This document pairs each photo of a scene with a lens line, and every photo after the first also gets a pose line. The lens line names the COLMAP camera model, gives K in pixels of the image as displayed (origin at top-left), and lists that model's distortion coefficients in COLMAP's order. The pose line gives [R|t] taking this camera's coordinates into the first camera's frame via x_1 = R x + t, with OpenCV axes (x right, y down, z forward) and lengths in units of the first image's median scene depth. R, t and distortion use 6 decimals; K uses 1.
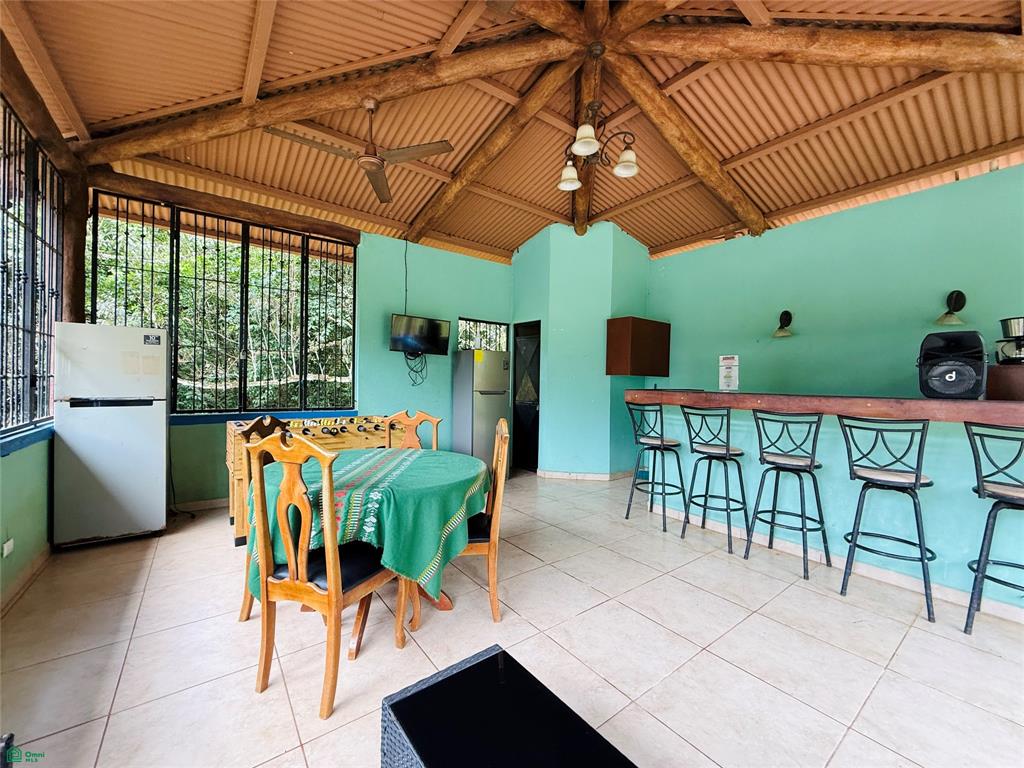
lens RADIAL K [[407.8, 0, 512.0], [0, 407.8, 384.0], [0, 0, 1]] dist [-0.000275, 0.000137]
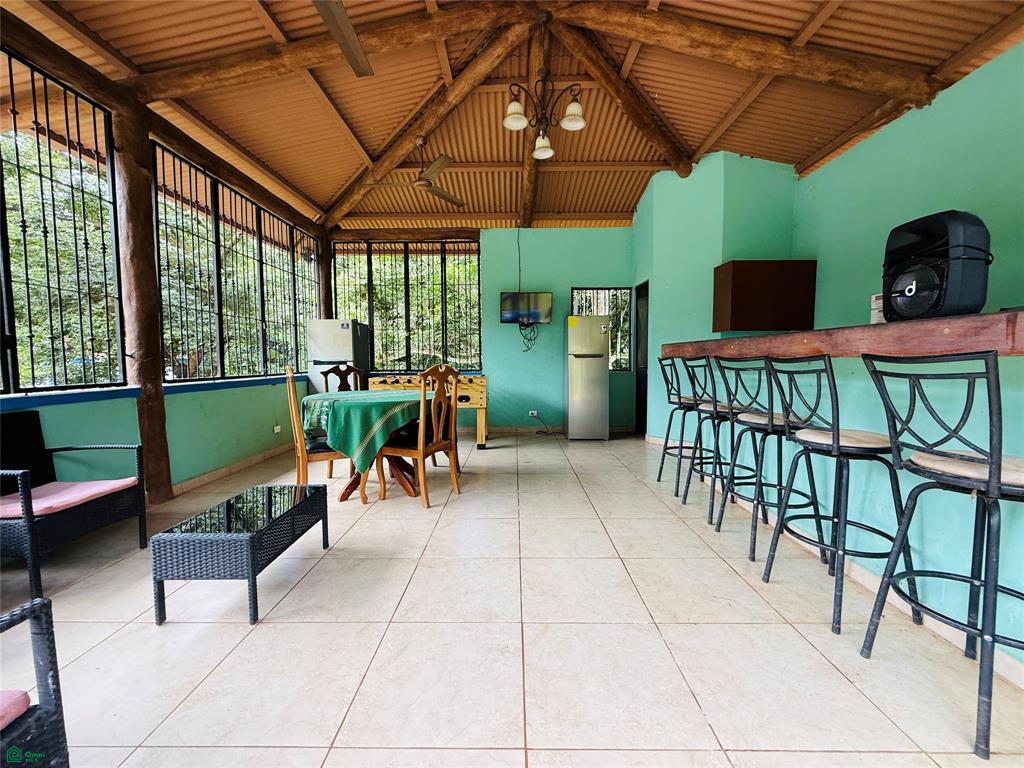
lens RADIAL K [[407.8, 0, 512.0], [0, 407.8, 384.0], [0, 0, 1]] dist [-0.000275, 0.000137]
pose [[0.791382, 0.013806, -0.611166, 0.525267], [0.018882, 0.998716, 0.047010, 0.048965], [0.611030, -0.048743, 0.790106, 0.047430]]
